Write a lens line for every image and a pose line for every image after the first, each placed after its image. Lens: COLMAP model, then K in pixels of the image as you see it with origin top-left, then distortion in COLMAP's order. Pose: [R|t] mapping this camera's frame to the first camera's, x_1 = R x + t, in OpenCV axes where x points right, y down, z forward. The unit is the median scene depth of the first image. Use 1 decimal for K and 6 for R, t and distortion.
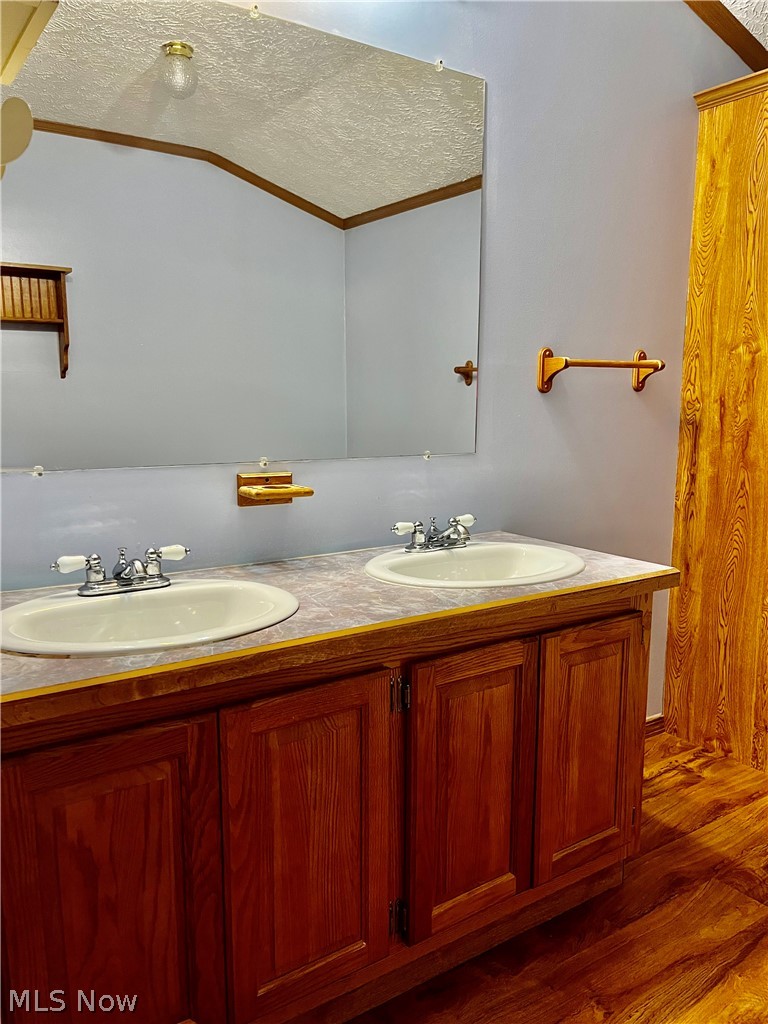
lens RADIAL K [[785.9, 0, 386.4], [0, 785.9, 516.8], [0, 0, 1]] dist [0.043332, -0.034137]
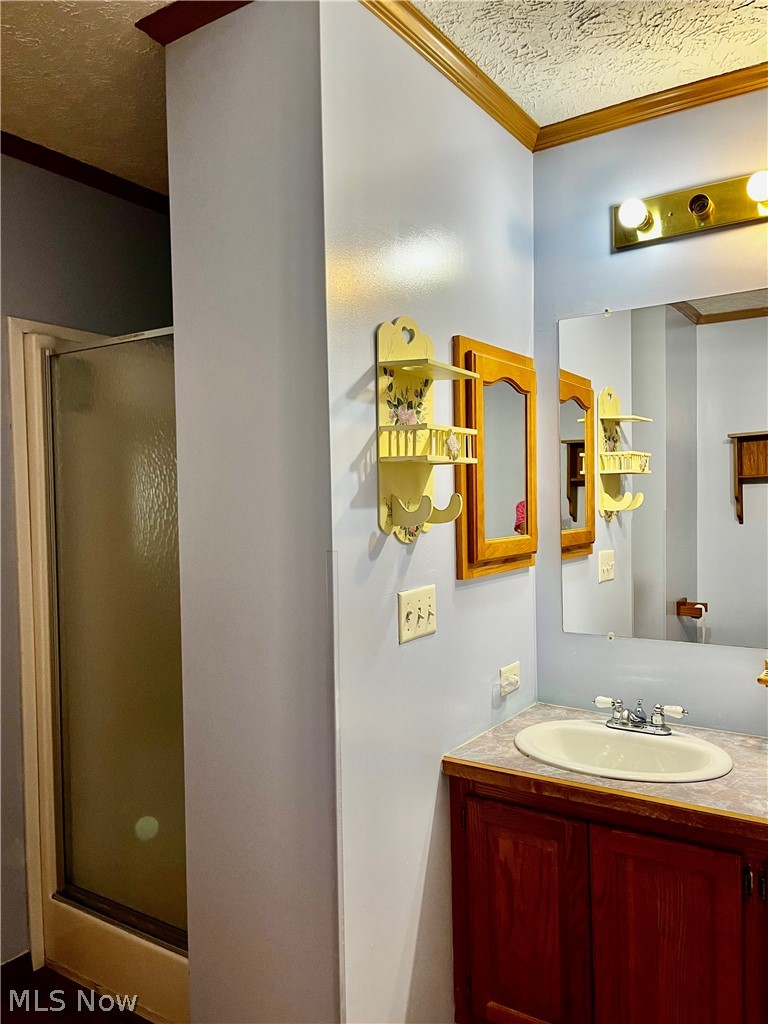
lens RADIAL K [[785.9, 0, 386.5], [0, 785.9, 512.5], [0, 0, 1]] dist [0.043332, -0.034137]
pose [[0.364741, 0.002030, -0.931107, 0.985735], [-0.114388, 0.992520, -0.042645, -0.217450], [0.924056, 0.122062, 0.362245, 0.034256]]
